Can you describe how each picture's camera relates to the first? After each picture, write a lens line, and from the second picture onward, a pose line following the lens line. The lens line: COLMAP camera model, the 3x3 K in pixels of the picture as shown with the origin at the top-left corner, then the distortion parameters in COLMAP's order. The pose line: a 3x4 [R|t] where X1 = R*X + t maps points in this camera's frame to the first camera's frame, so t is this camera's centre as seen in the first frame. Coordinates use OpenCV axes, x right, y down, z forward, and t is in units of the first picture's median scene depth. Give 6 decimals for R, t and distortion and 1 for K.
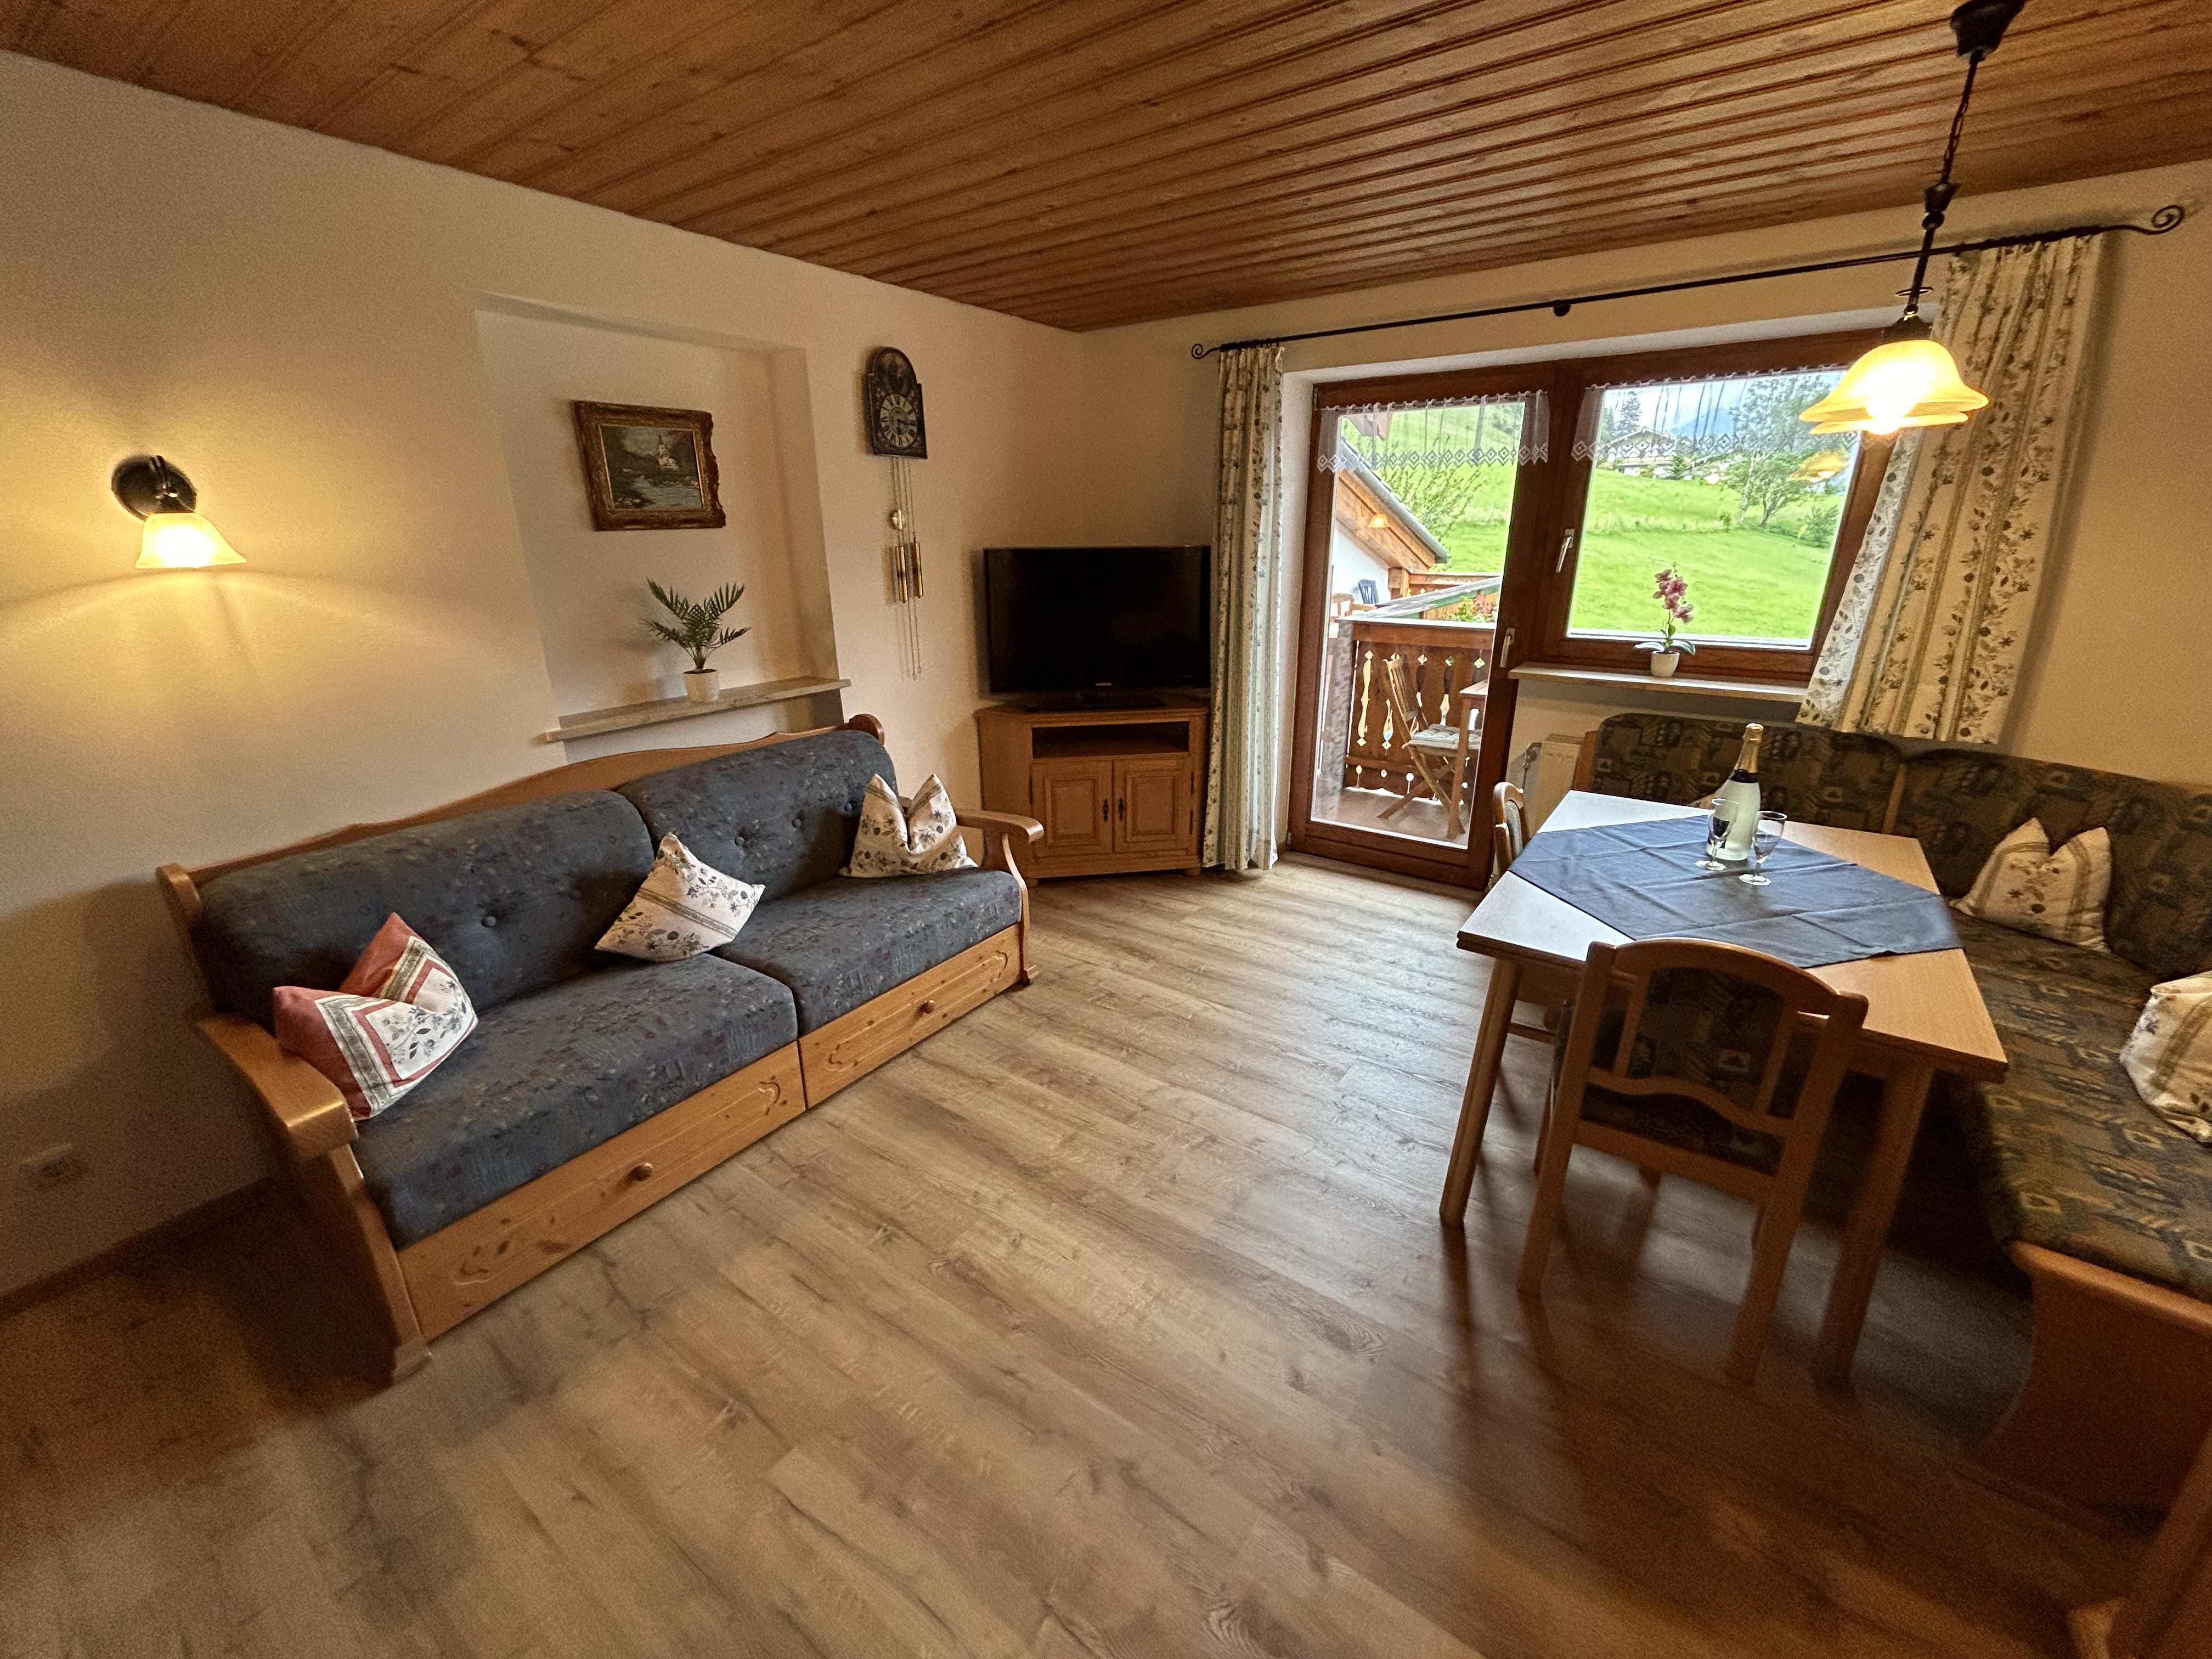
lens RADIAL K [[898.8, 0, 1101.0], [0, 898.8, 829.1], [0, 0, 1]] dist [-0.003367, -0.000091]
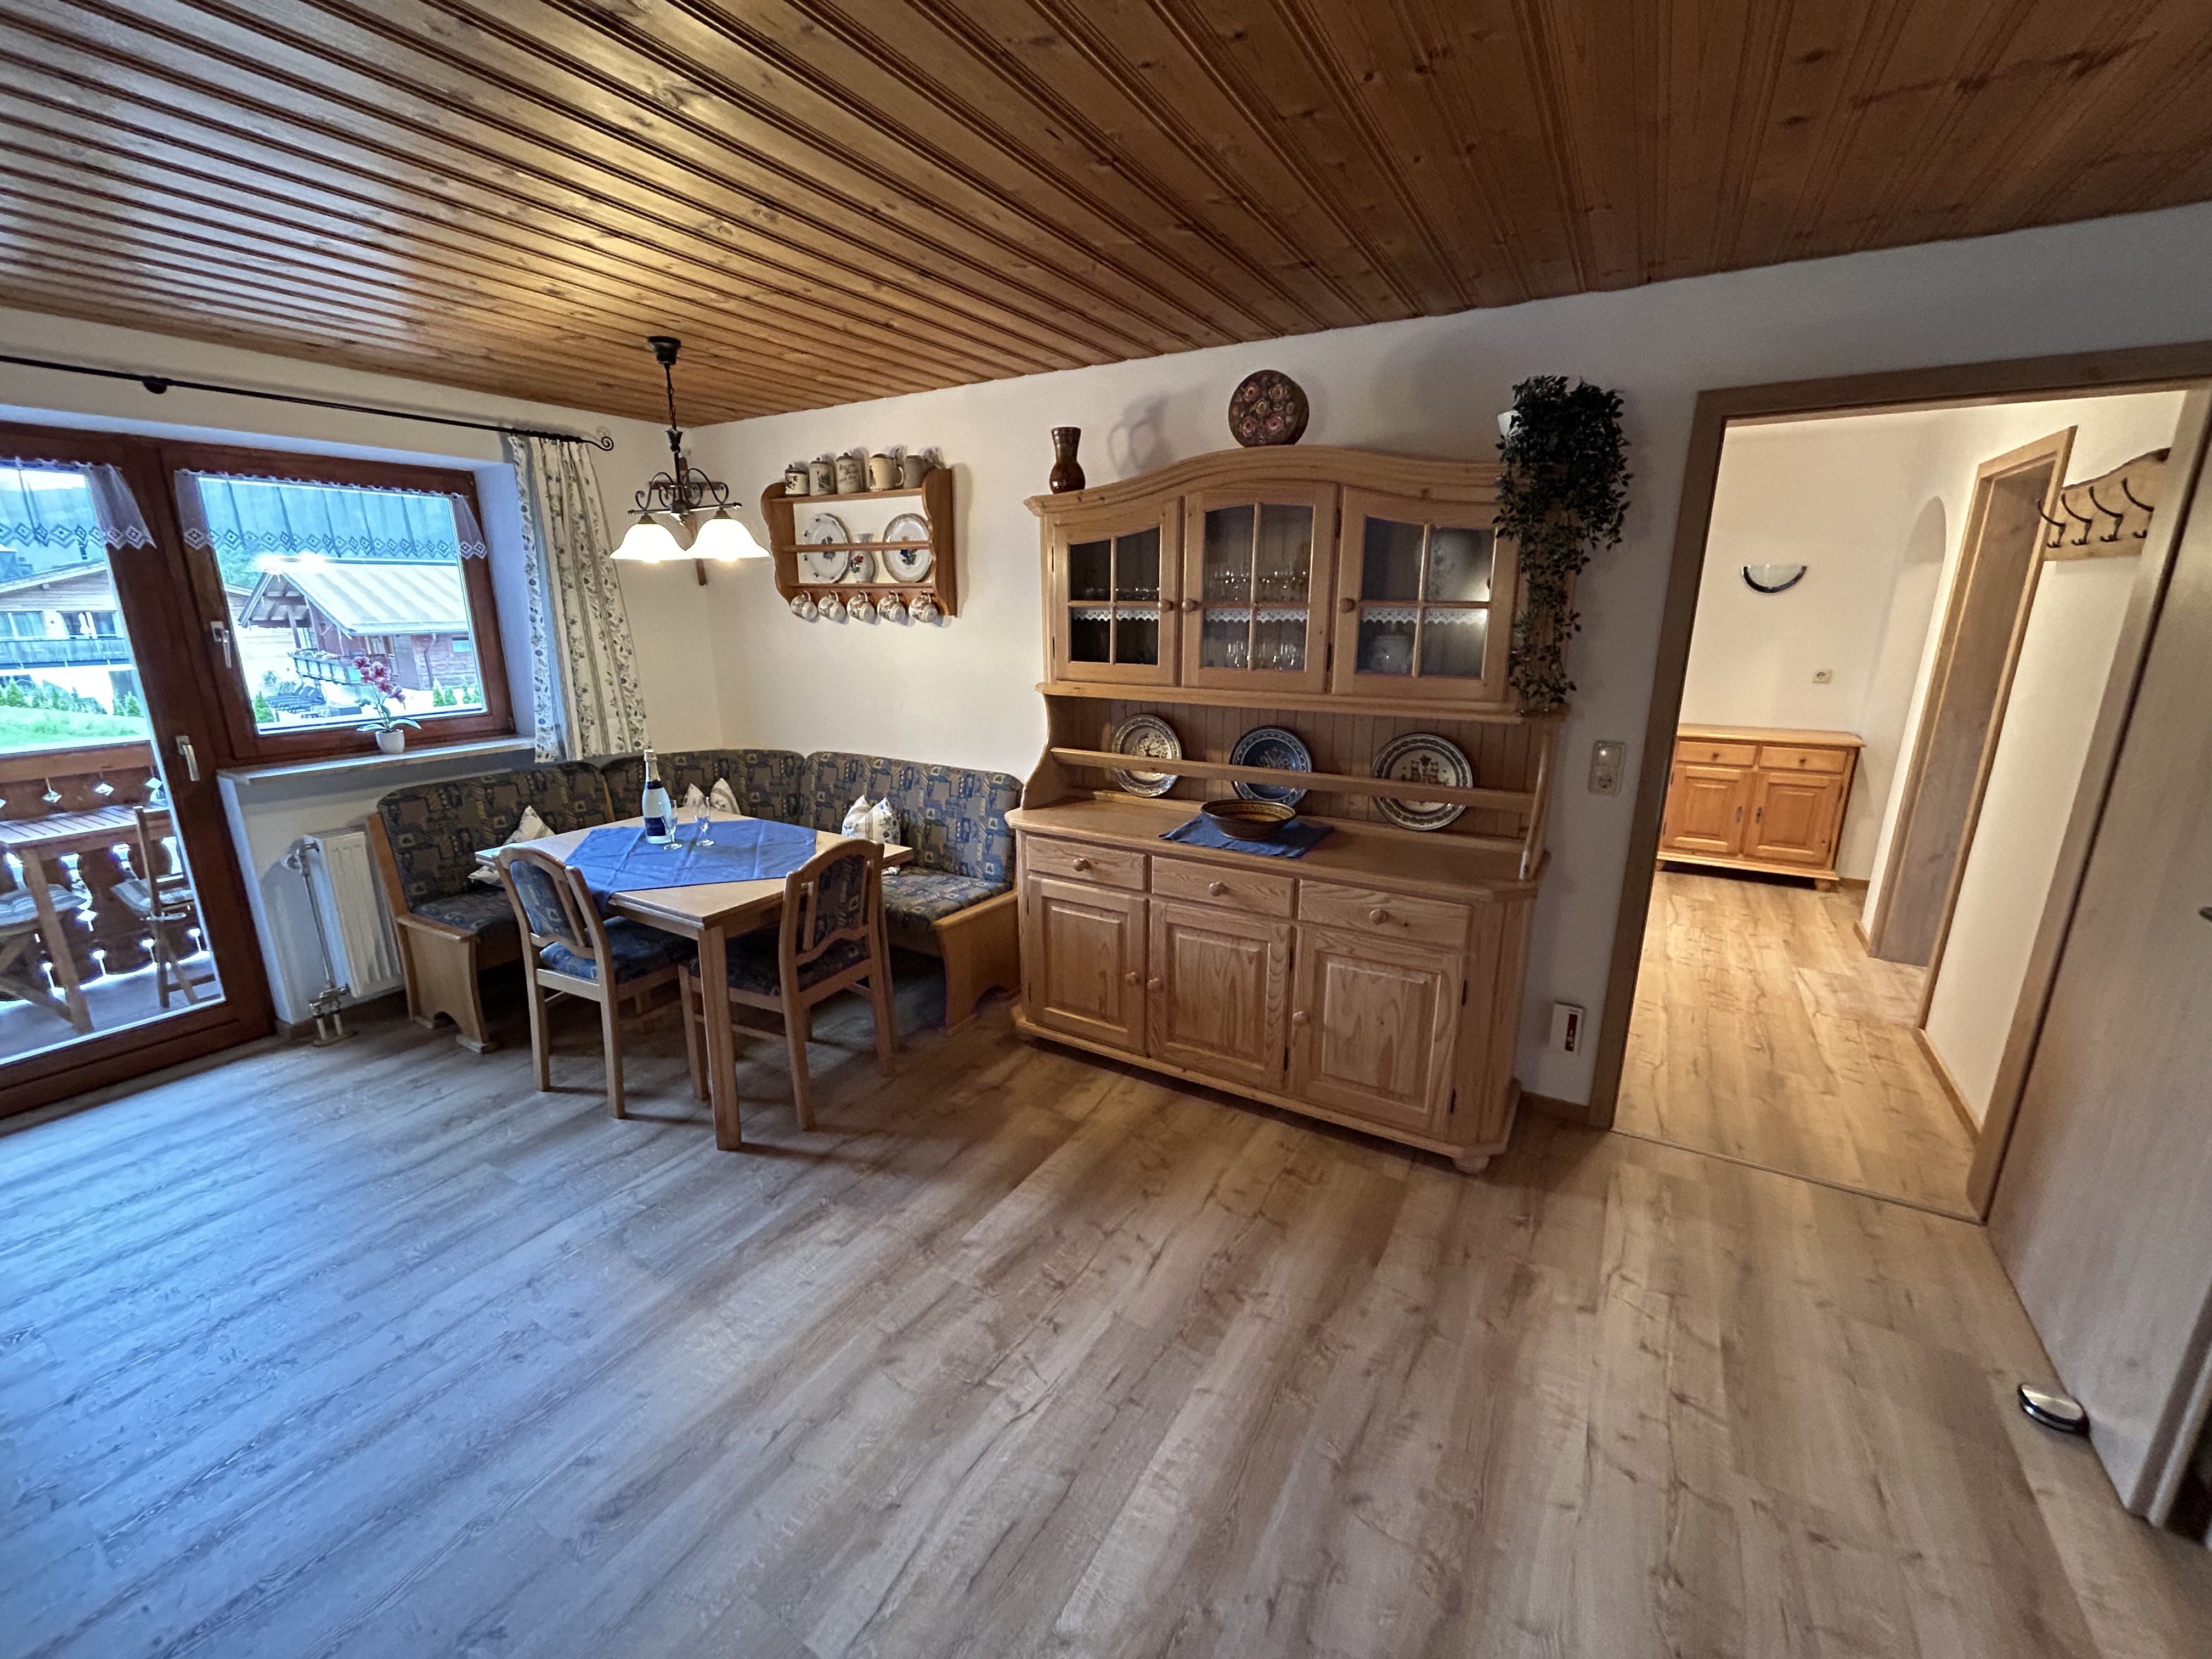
lens RADIAL K [[898.8, 0, 1101.0], [0, 898.8, 829.1], [0, 0, 1]] dist [-0.003367, -0.000091]
pose [[-0.091508, -0.239073, 0.966680, -0.652324], [0.319226, 0.912478, 0.255887, -0.114729], [-0.943250, 0.332005, -0.007180, 0.297323]]
